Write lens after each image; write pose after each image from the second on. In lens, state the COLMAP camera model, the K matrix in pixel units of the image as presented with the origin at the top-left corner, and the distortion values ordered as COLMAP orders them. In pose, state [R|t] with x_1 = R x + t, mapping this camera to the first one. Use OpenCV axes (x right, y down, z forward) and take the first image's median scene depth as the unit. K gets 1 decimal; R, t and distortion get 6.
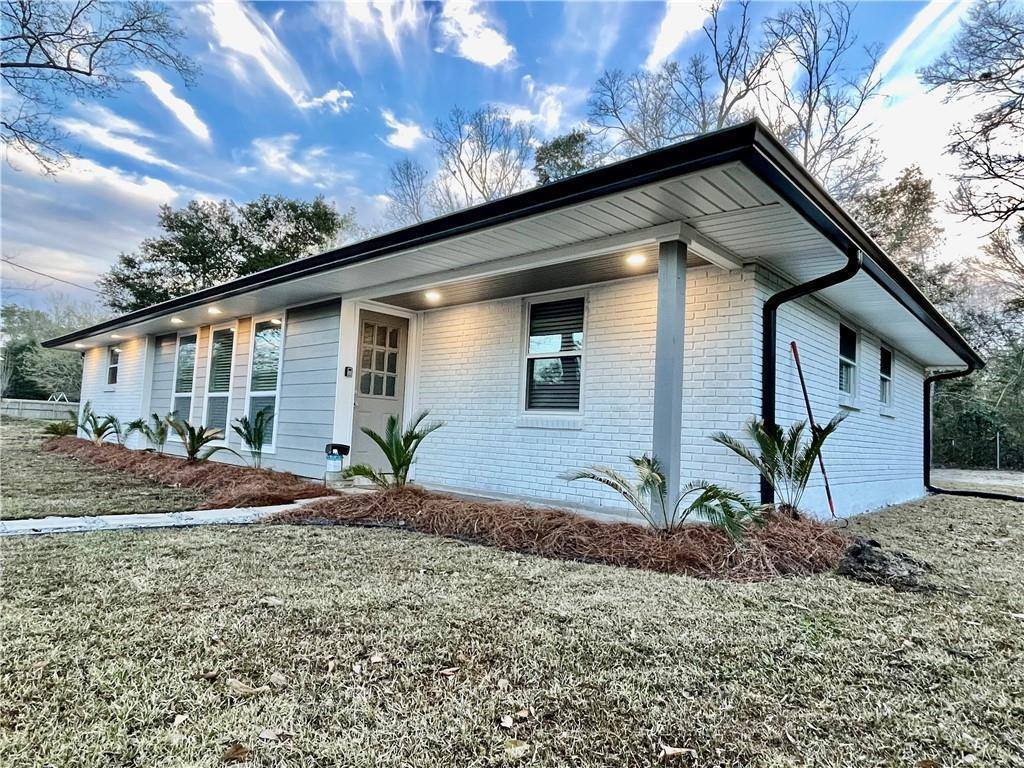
lens RADIAL K [[604.2, 0, 516.9], [0, 604.2, 387.0], [0, 0, 1]] dist [-0.001279, -0.005014]
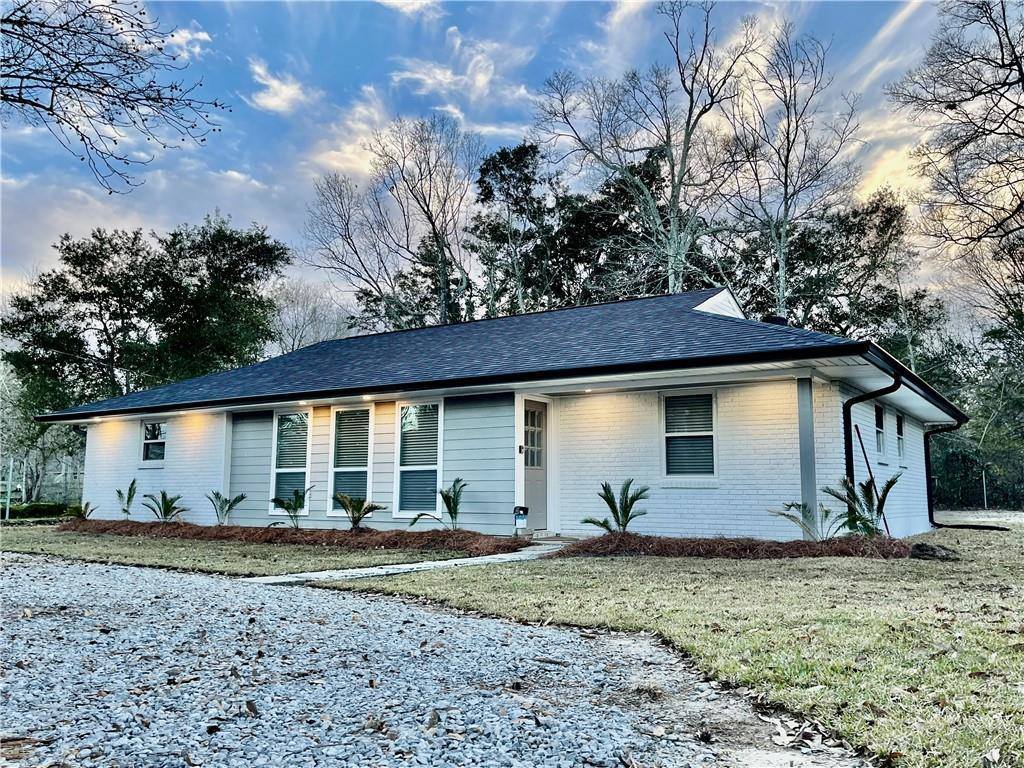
lens RADIAL K [[830.8, 0, 520.2], [0, 830.8, 378.8], [0, 0, 1]] dist [0.056837, -0.036533]
pose [[0.984613, -0.020728, 0.173516, -0.528423], [0.030511, 0.998080, -0.053905, -0.072538], [-0.172066, 0.058370, 0.983355, -0.671287]]
